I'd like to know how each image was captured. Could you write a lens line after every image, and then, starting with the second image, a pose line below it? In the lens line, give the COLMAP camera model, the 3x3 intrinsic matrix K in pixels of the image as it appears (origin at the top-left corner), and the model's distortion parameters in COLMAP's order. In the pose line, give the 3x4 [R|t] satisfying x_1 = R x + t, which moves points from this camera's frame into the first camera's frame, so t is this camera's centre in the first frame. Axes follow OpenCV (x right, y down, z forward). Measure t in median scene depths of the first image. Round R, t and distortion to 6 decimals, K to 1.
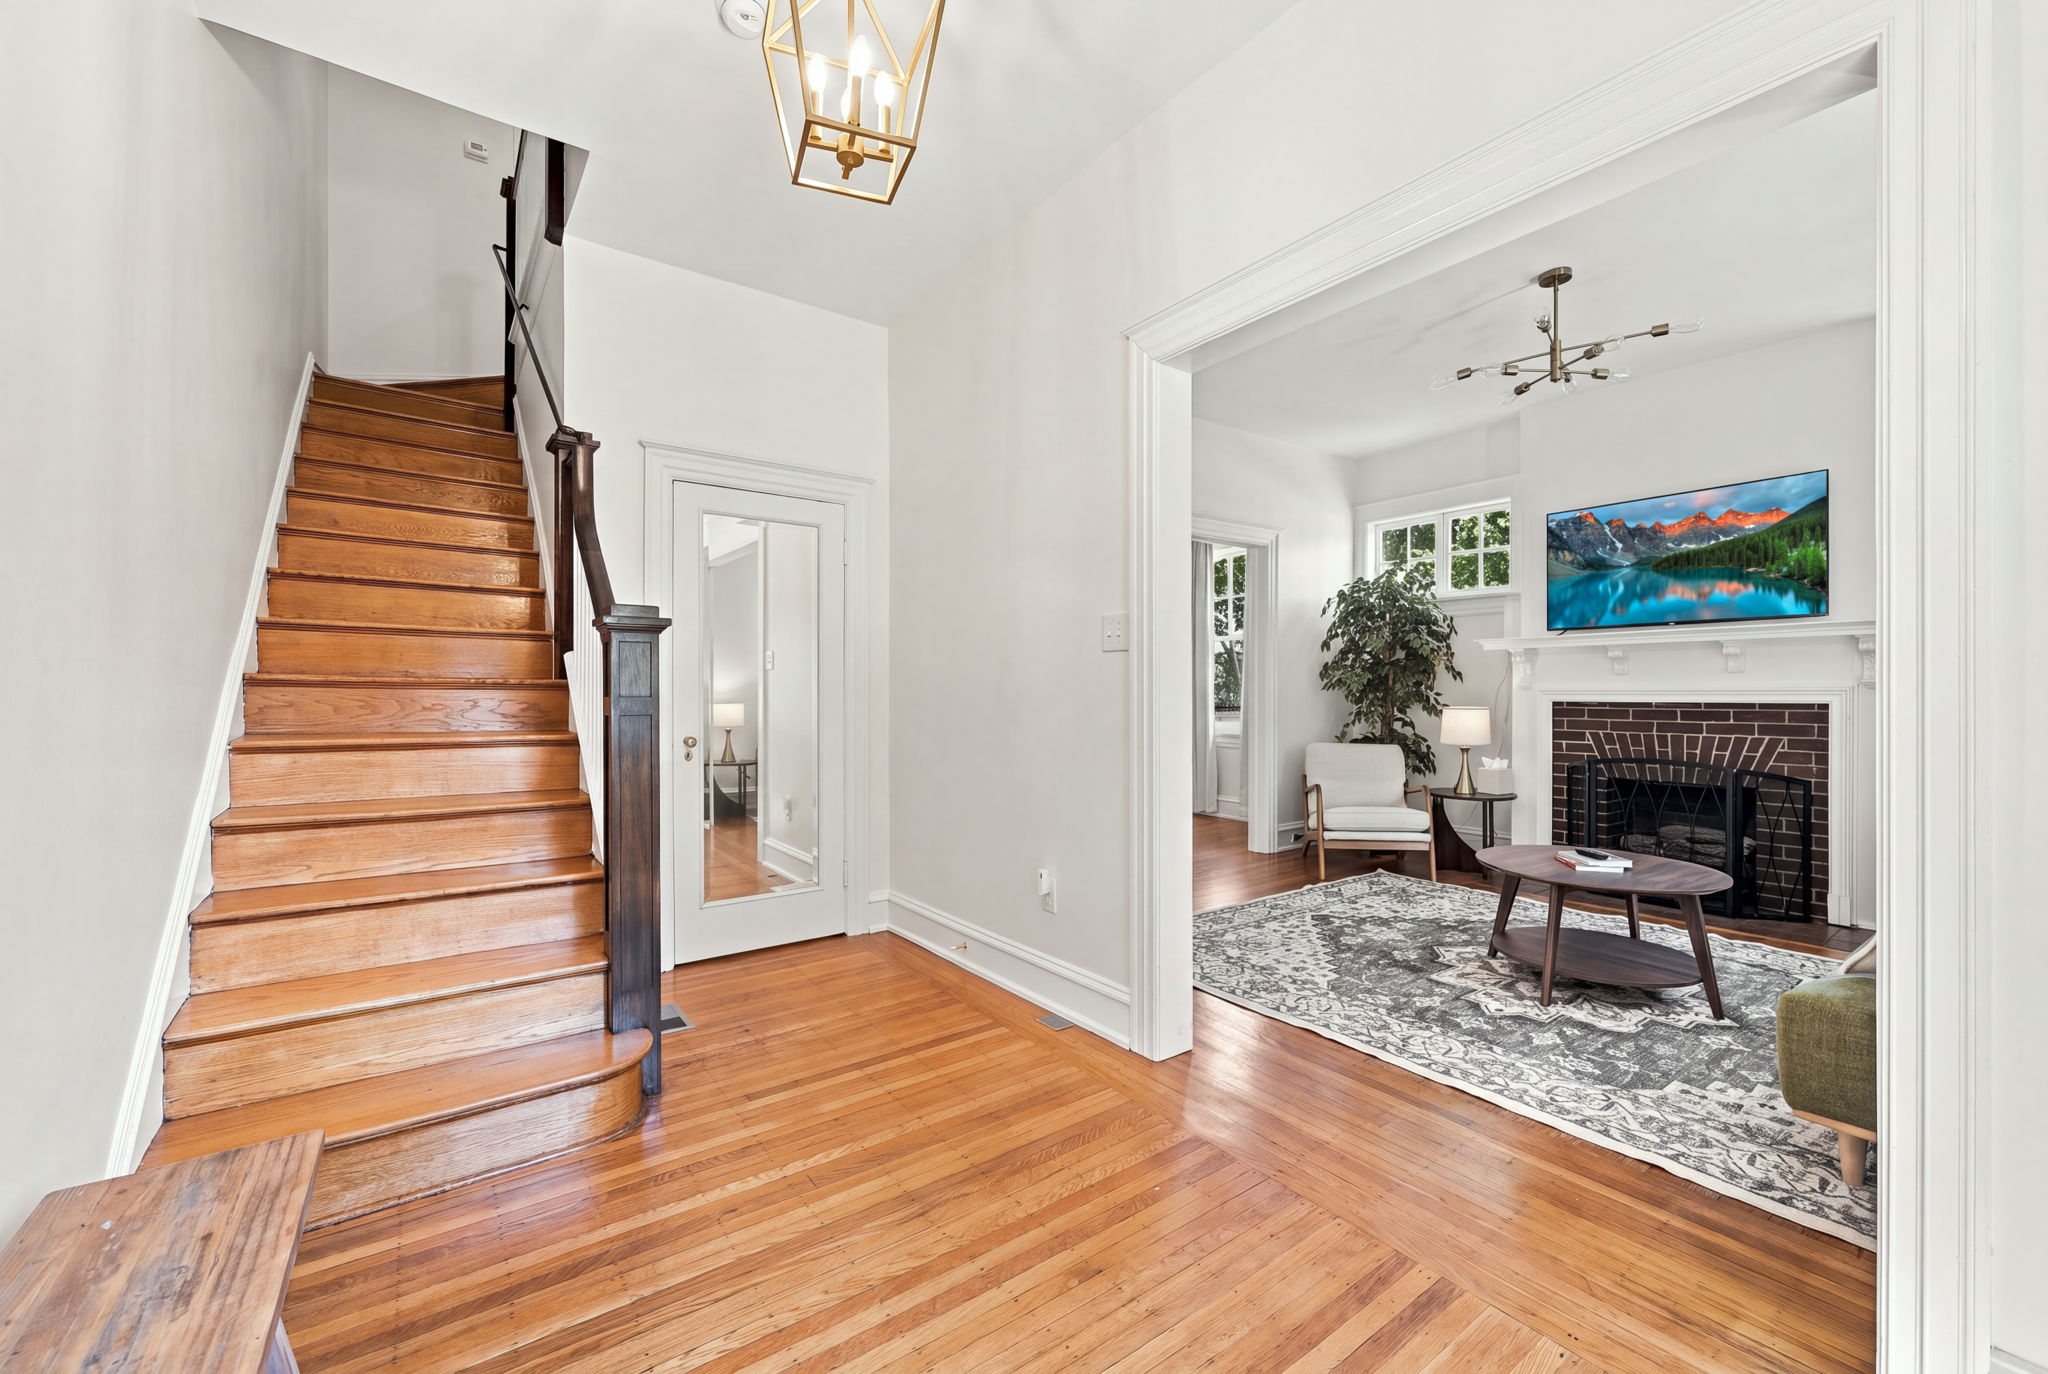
lens RADIAL K [[799.2, 0, 1021.9], [0, 799.2, 699.3], [0, 0, 1]] dist [-0.001230, 0.000590]
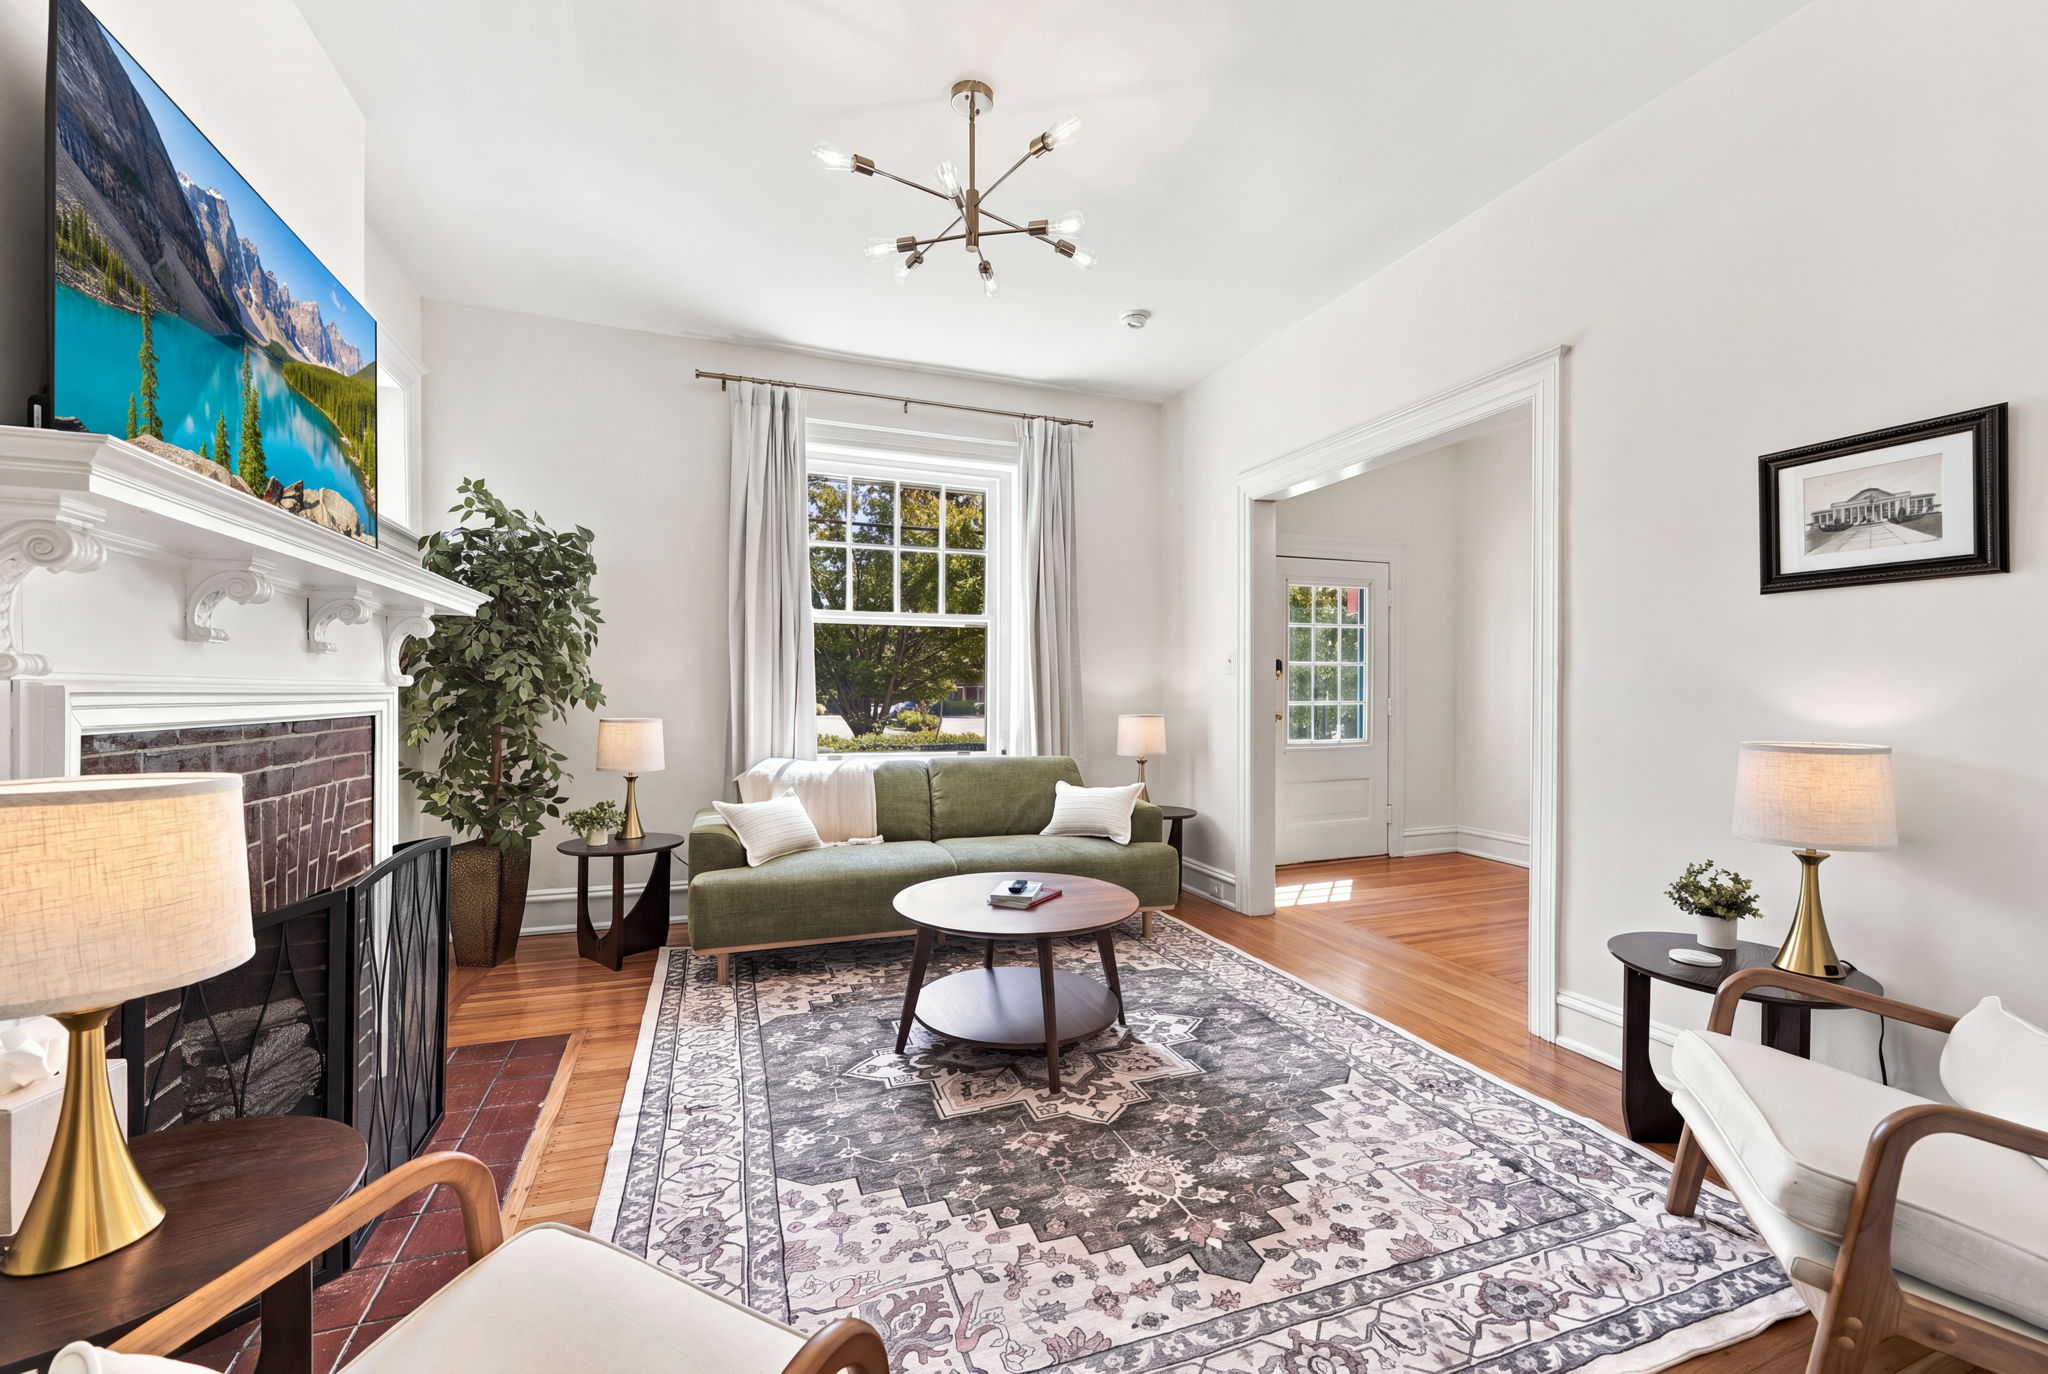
lens RADIAL K [[799.2, 0, 1025.6], [0, 799.2, 672.1], [0, 0, 1]] dist [-0.001230, 0.000590]
pose [[-0.963726, 0.006064, 0.266825, 0.320727], [0.001101, 0.999824, -0.018747, -0.012590], [-0.266892, -0.017773, -0.963563, 1.233495]]
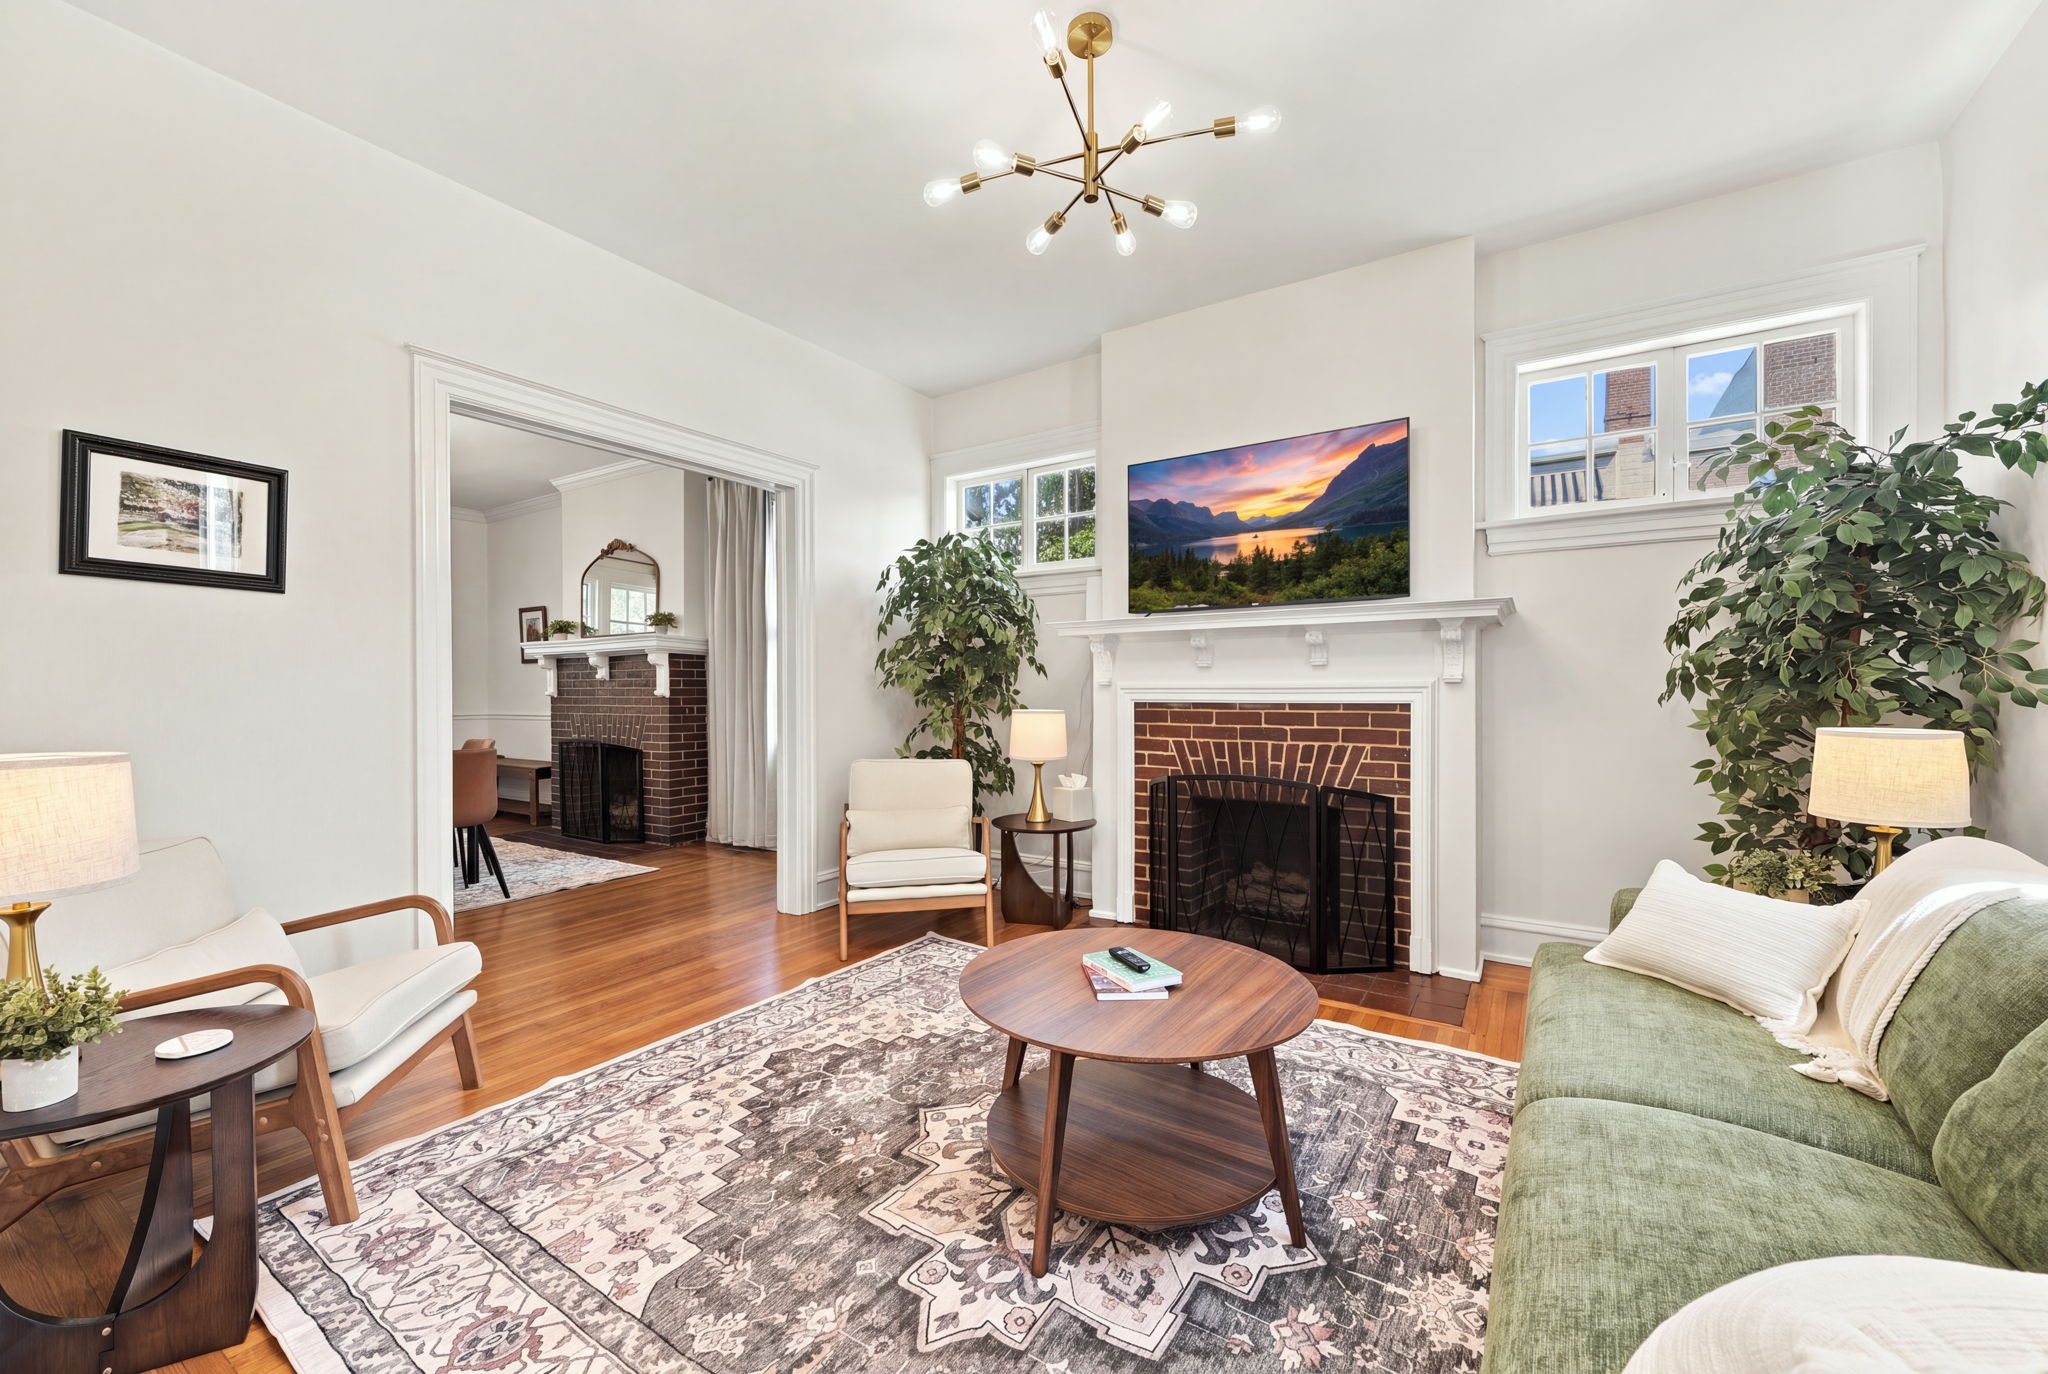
lens RADIAL K [[799.2, 0, 1008.7], [0, 799.2, 704.2], [0, 0, 1]] dist [-0.001230, 0.000590]
pose [[0.936030, -0.008922, 0.351806, 0.283401], [0.006224, 0.999942, 0.008801, -0.002867], [-0.351864, -0.006048, 0.936032, 0.318346]]
